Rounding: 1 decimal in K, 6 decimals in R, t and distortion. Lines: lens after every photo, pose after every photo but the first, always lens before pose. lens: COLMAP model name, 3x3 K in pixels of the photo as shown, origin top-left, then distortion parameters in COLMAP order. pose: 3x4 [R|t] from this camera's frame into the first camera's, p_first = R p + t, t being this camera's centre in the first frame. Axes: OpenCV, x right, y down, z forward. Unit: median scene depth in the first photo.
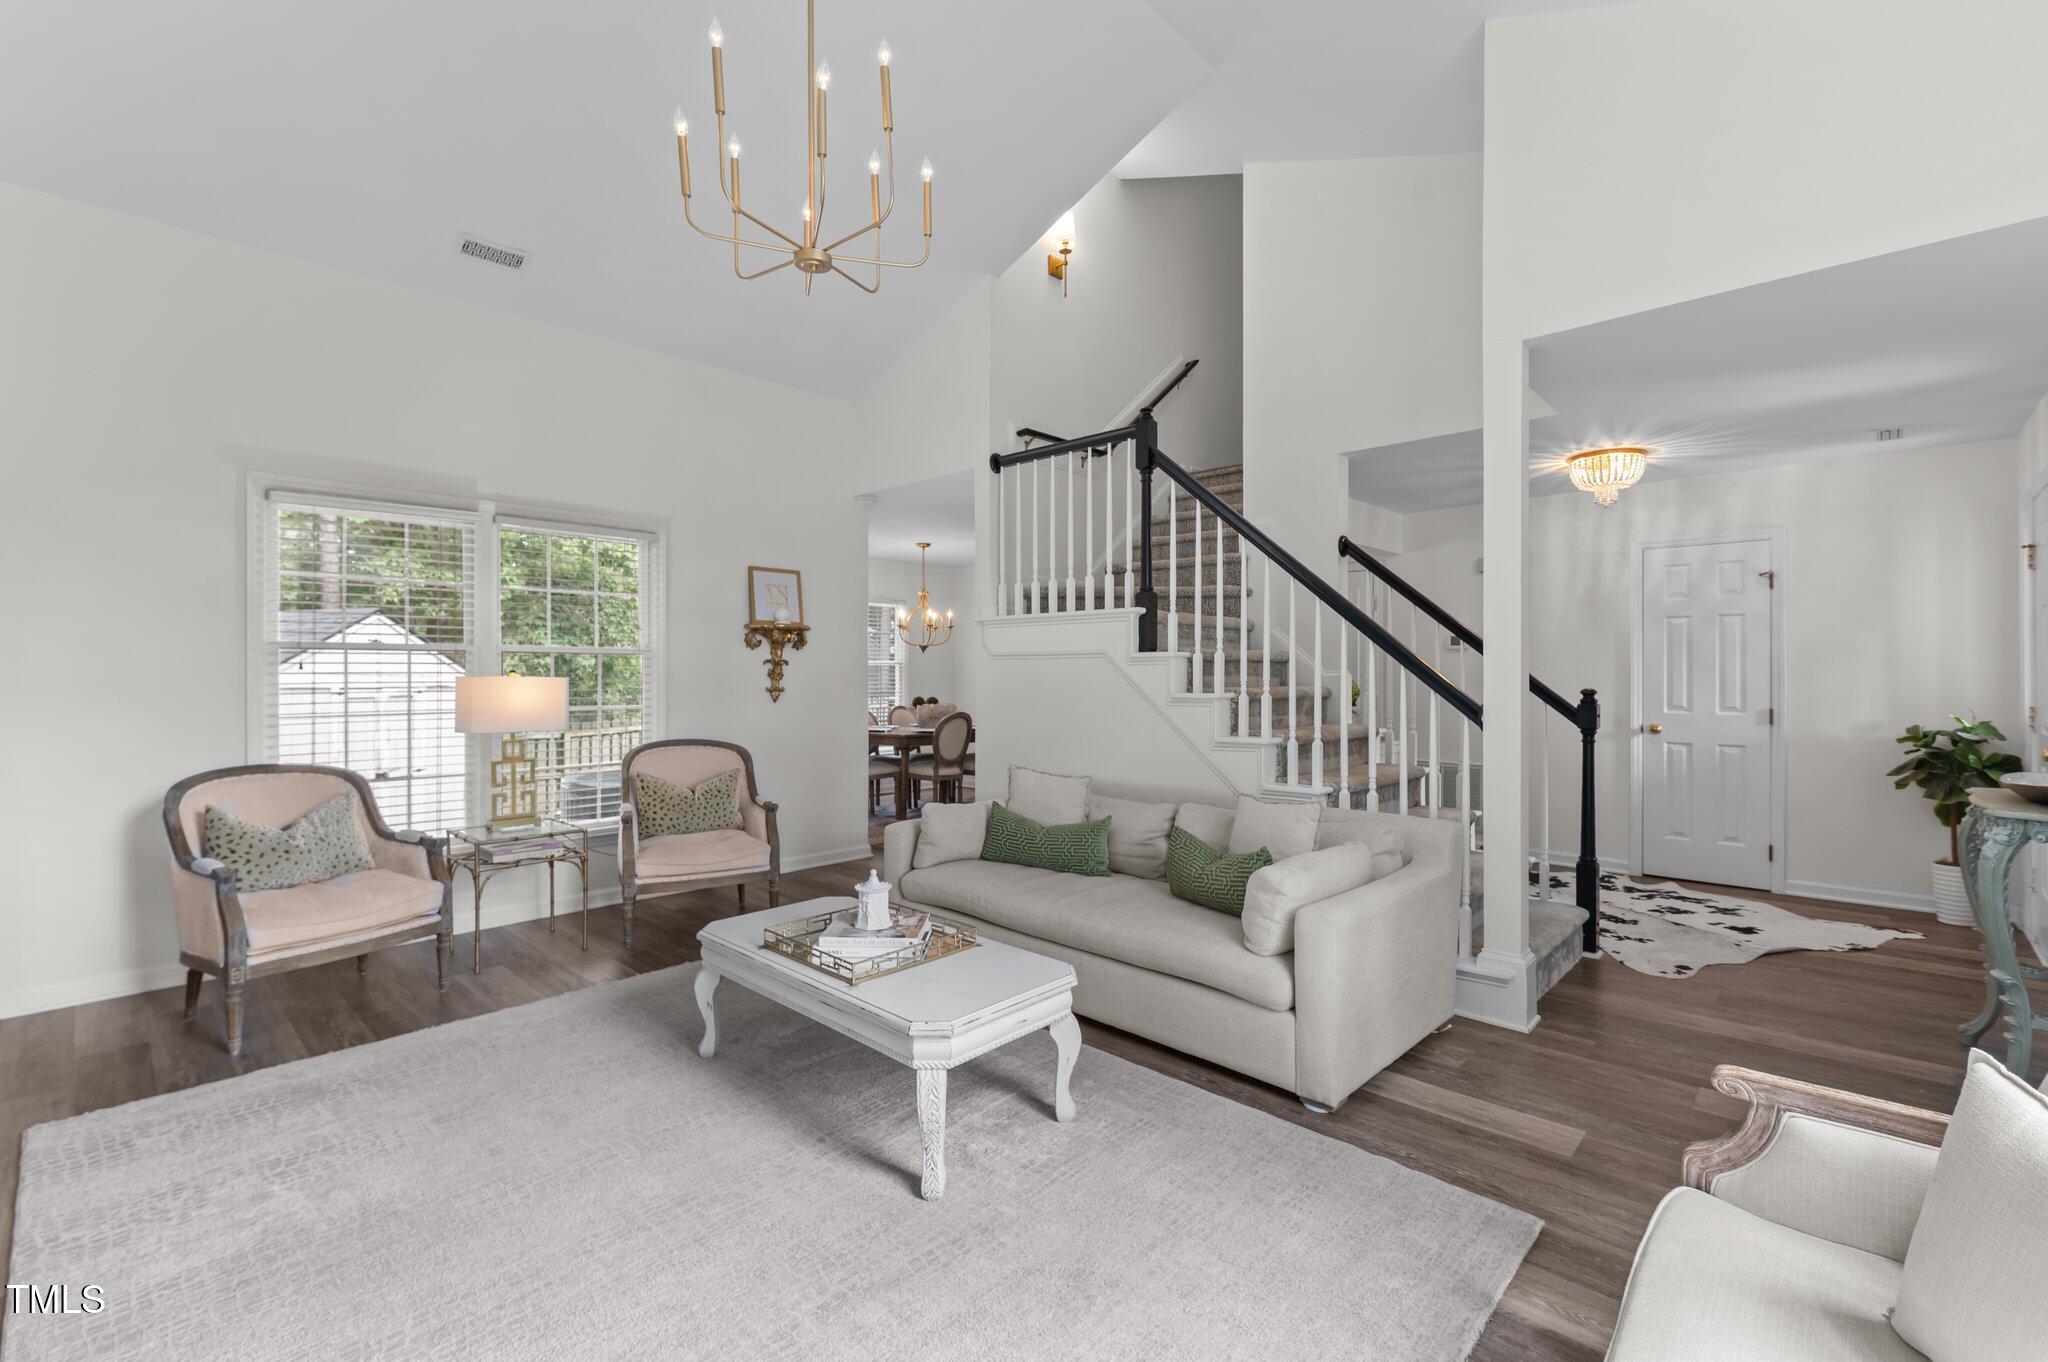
lens RADIAL K [[863.3, 0, 1011.3], [0, 863.3, 675.6], [0, 0, 1]] dist [-0.000140, -0.000100]
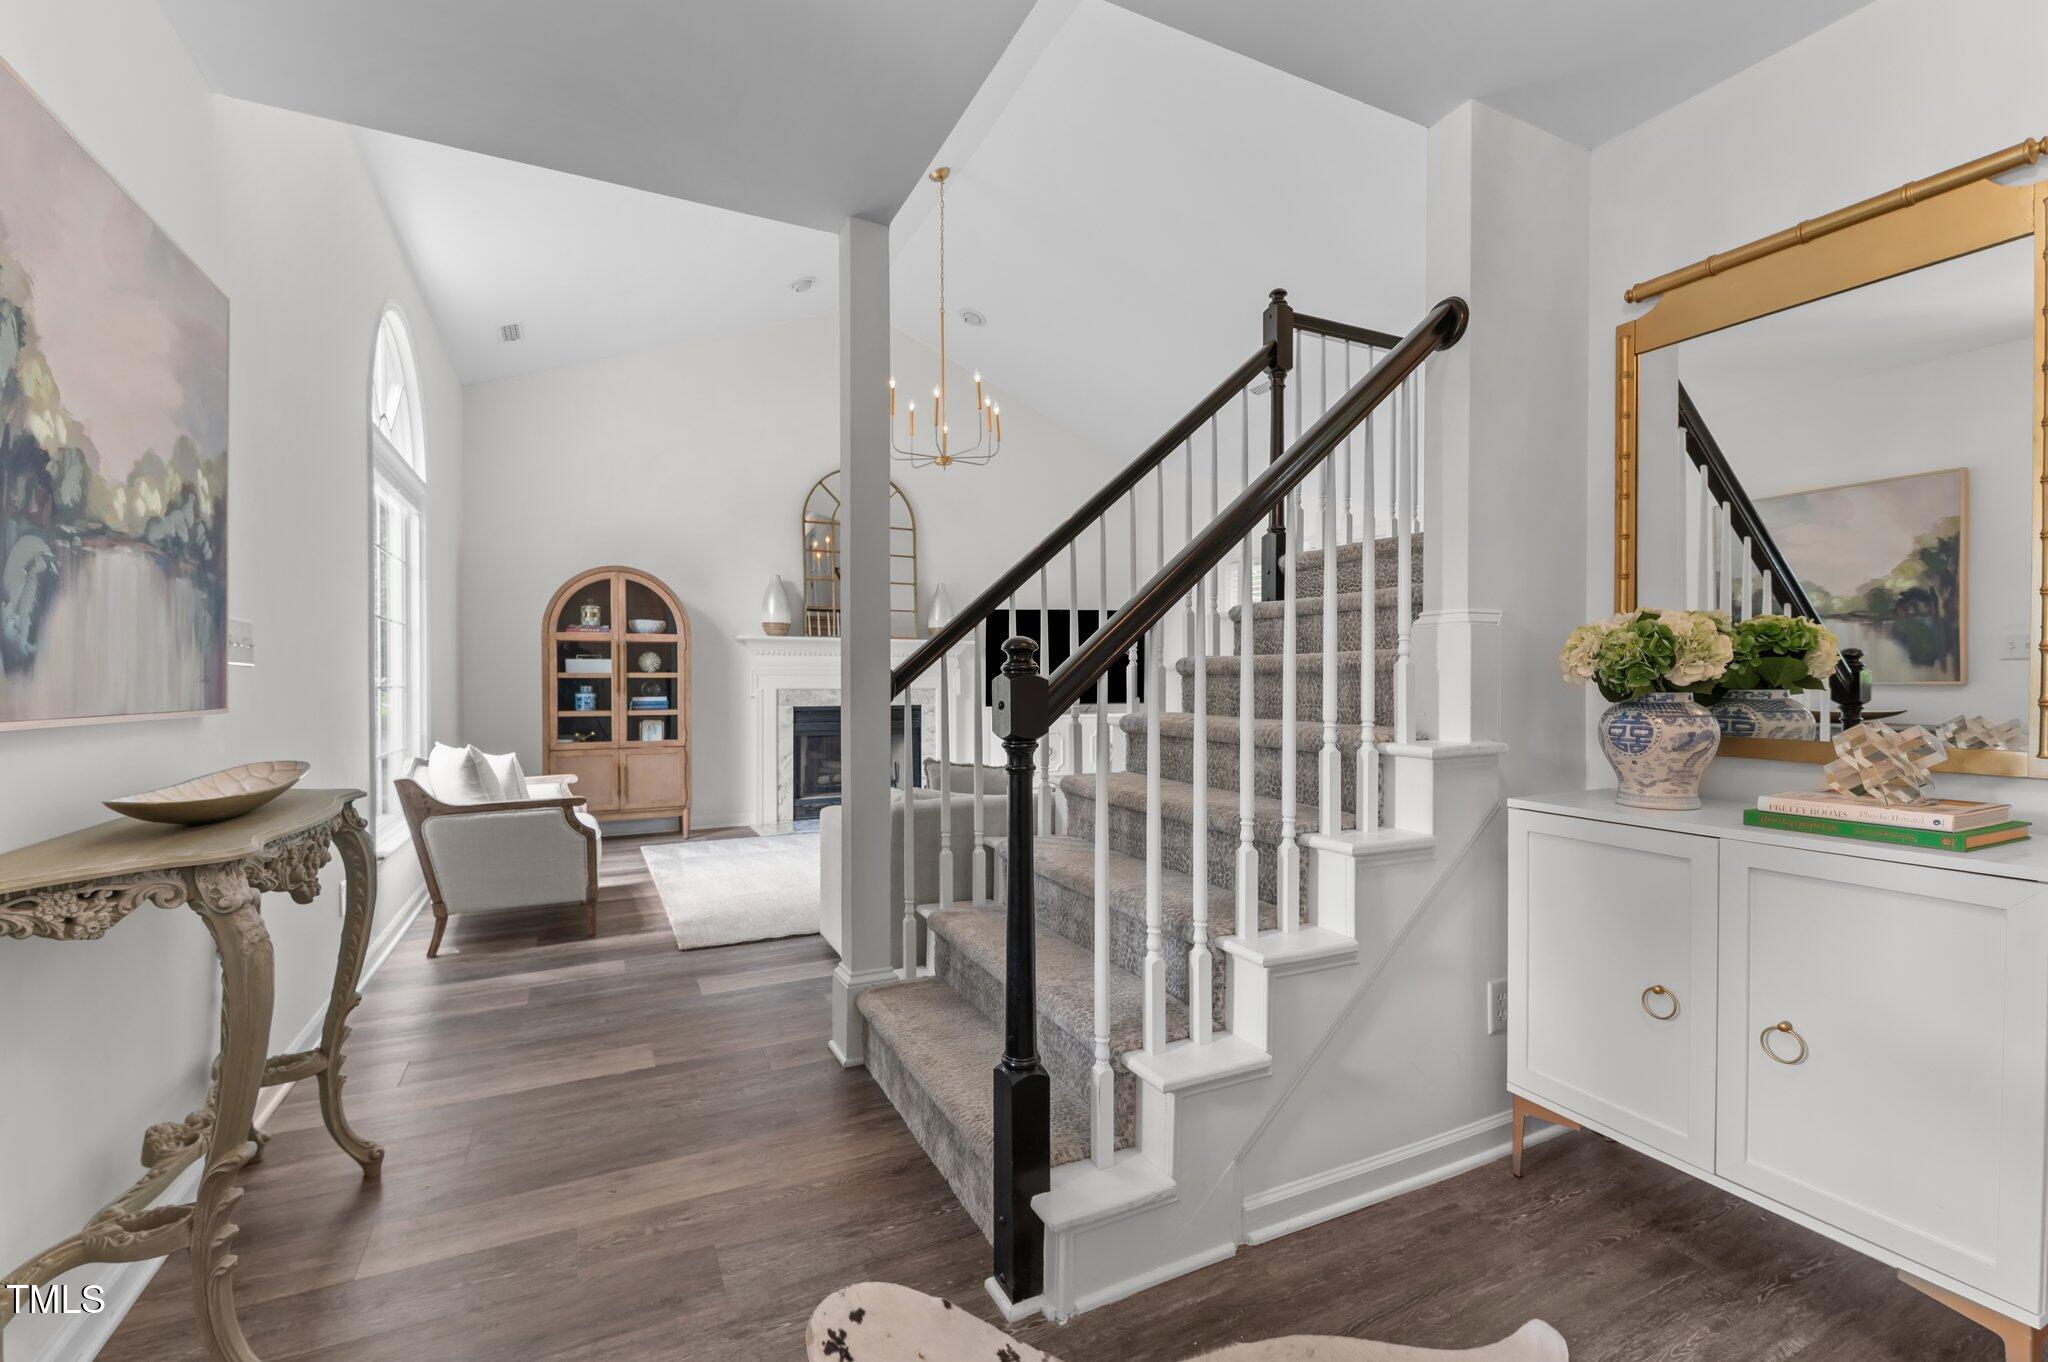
lens RADIAL K [[863.3, 0, 1011.3], [0, 863.3, 675.6], [0, 0, 1]] dist [-0.000140, -0.000100]
pose [[-0.328140, -0.002509, -0.944626, 1.037491], [-0.004487, 0.999989, -0.001097, 0.033138], [0.944618, 0.003878, -0.328148, 1.113002]]
